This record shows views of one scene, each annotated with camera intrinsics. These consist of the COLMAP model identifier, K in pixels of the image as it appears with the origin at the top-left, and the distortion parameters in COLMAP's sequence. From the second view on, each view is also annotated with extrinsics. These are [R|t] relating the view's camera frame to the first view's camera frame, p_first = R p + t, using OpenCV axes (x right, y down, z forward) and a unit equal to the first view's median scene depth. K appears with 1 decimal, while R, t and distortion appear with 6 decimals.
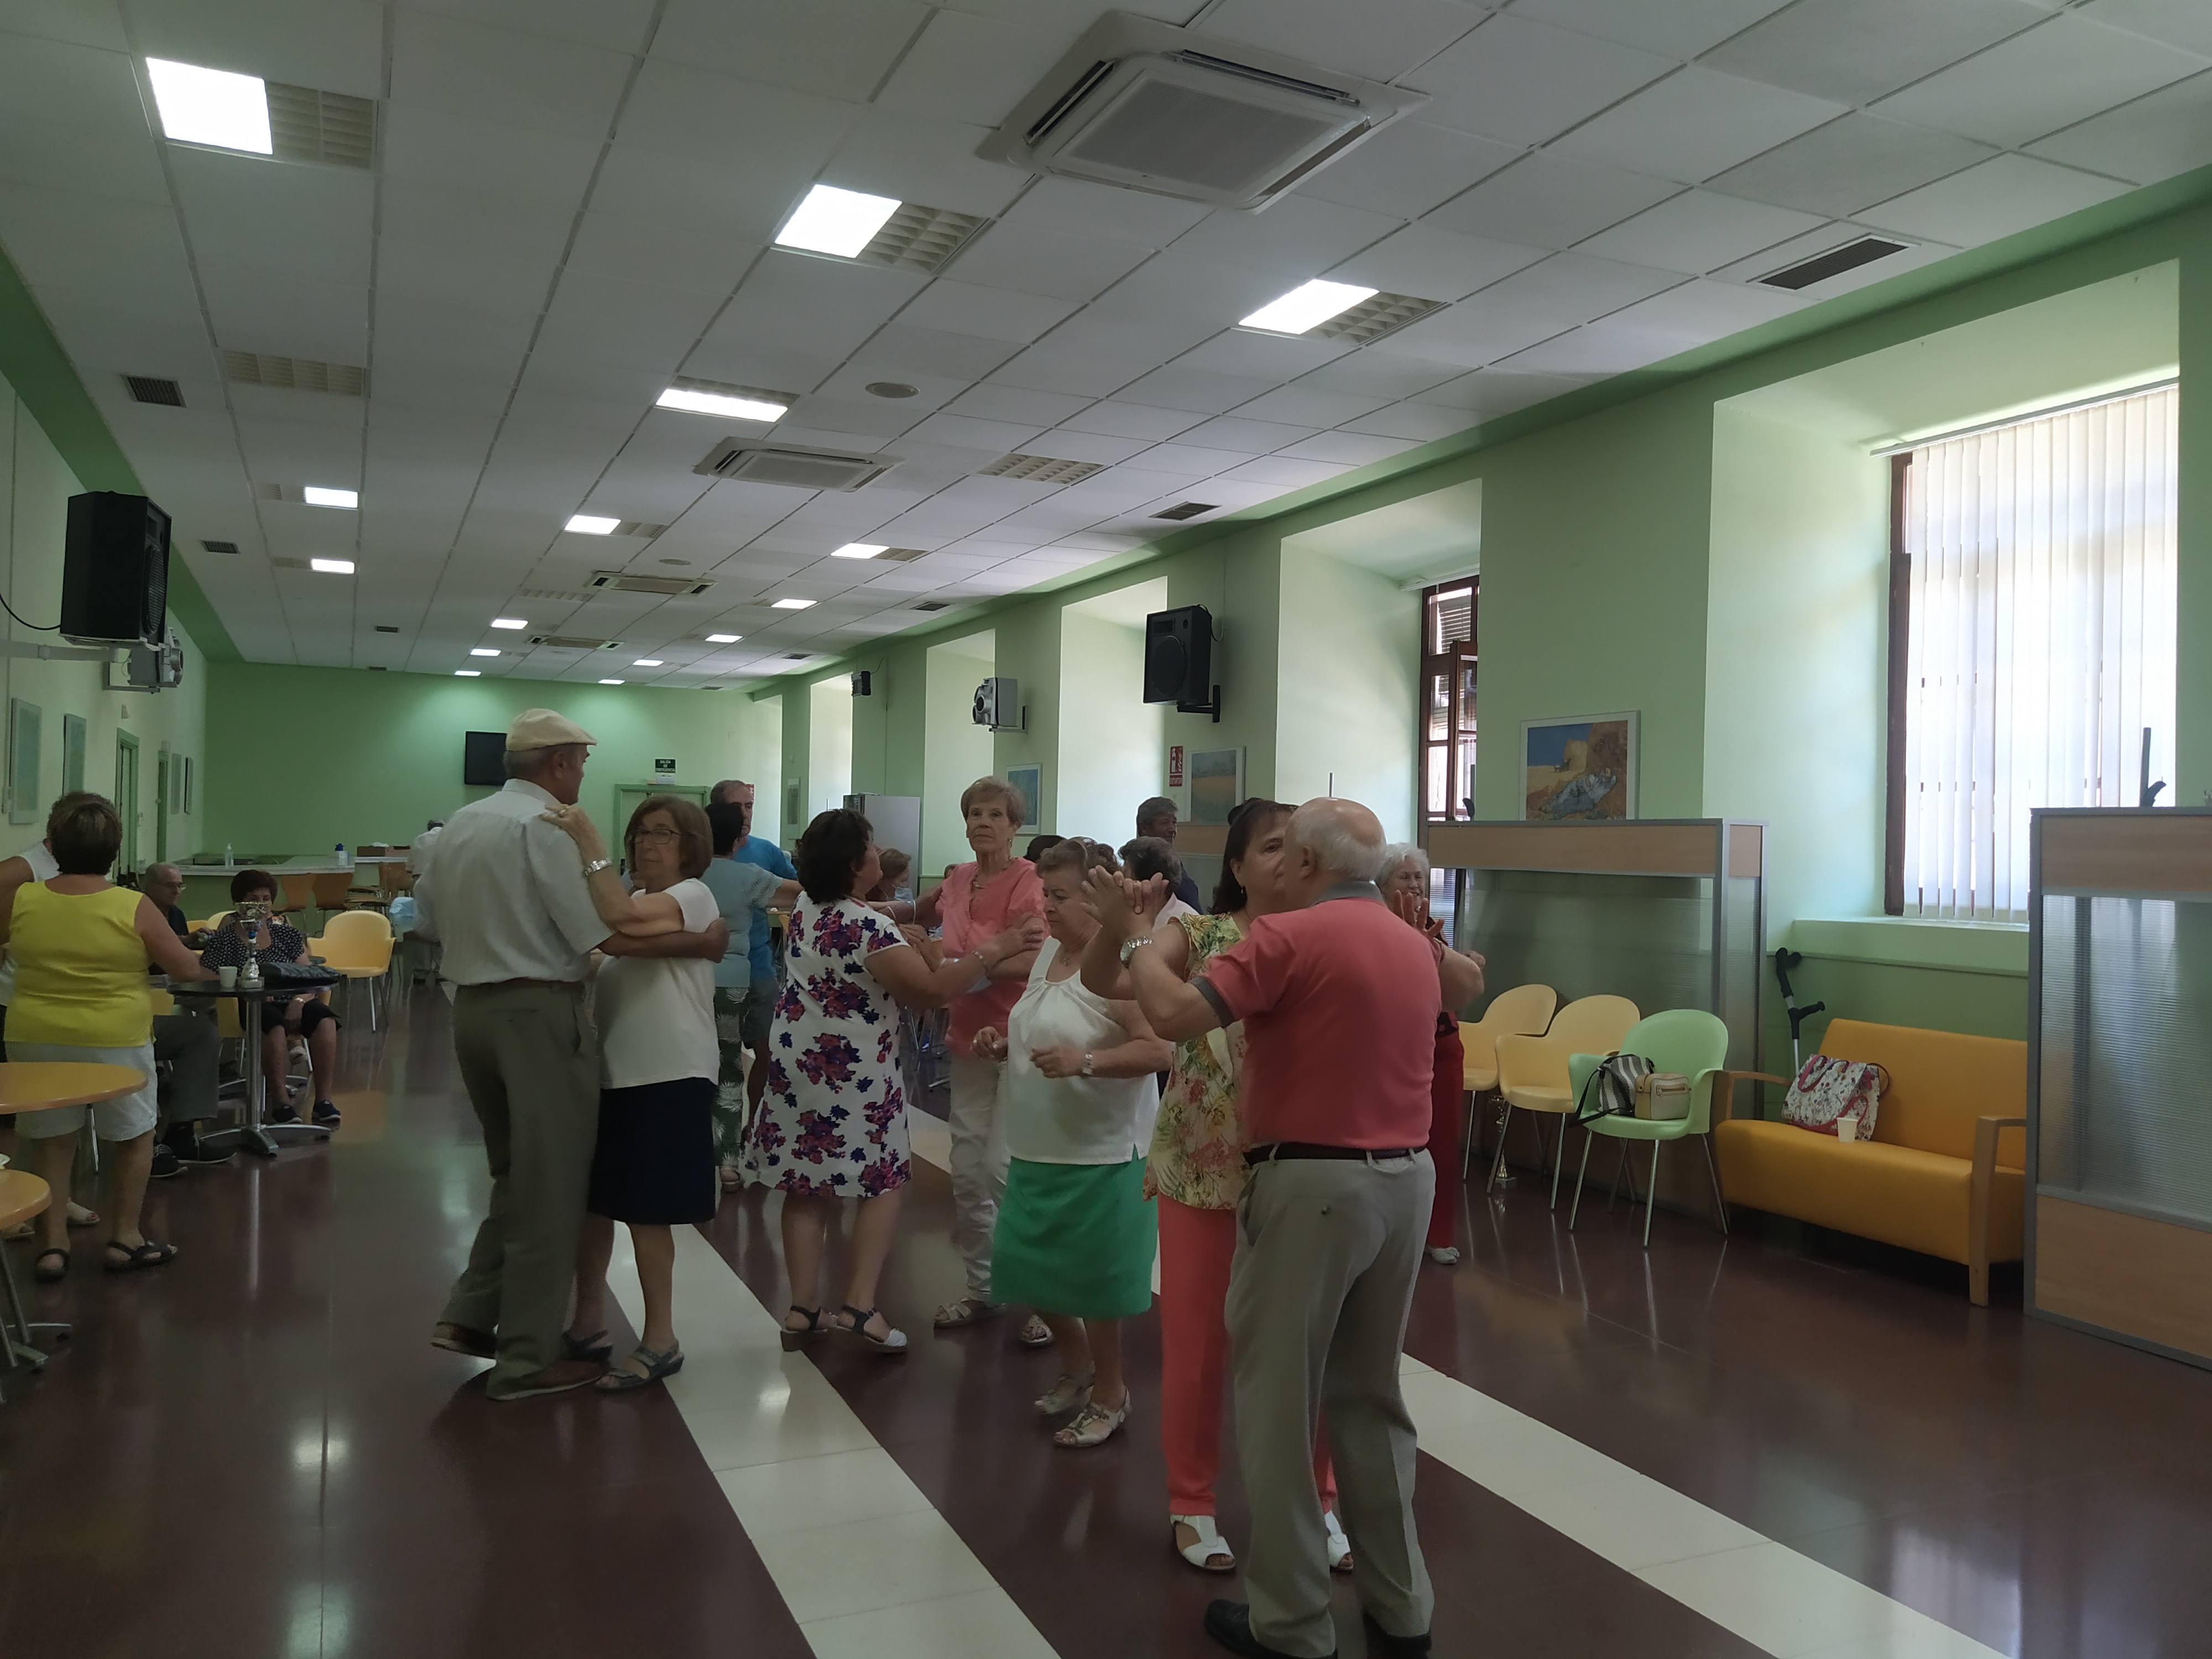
lens RADIAL K [[1725.4, 0, 1106.0], [0, 1725.4, 829.5], [0, 0, 1]] dist [0.134756, -0.203889]
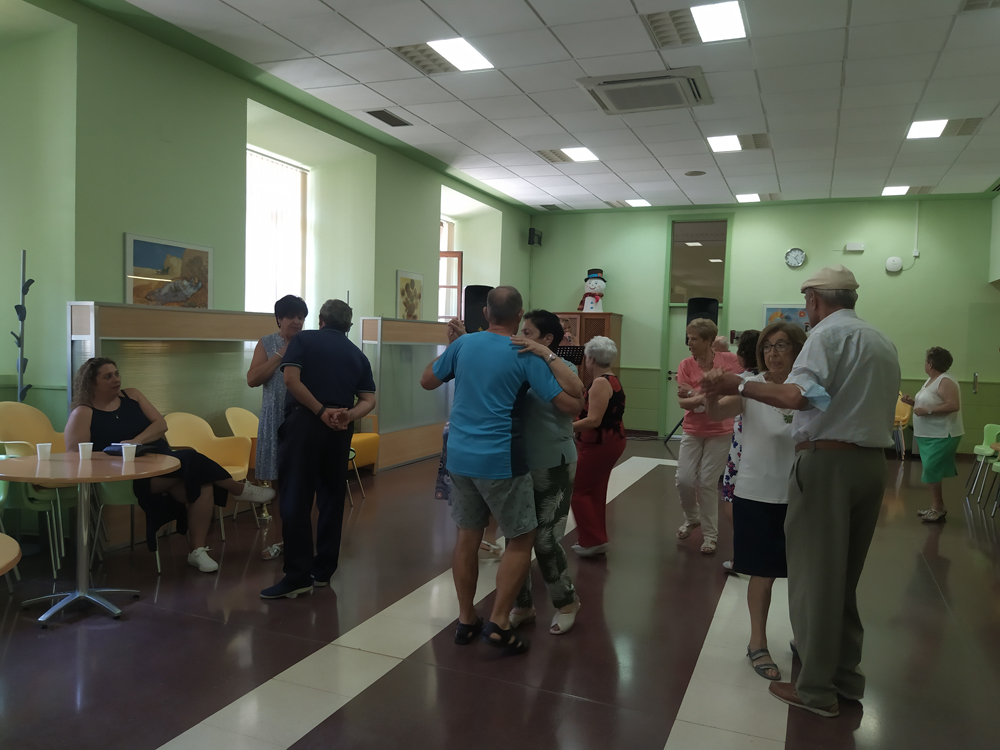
lens RADIAL K [[780.0, 0, 500.0], [0, 780.0, 375.0], [0, 0, 1]] dist [0.134756, -0.203889]
pose [[-0.711294, -0.062361, 0.700123, -0.464642], [-0.036565, 0.997991, 0.051744, 0.008330], [-0.701943, 0.011205, -0.712145, 1.344962]]
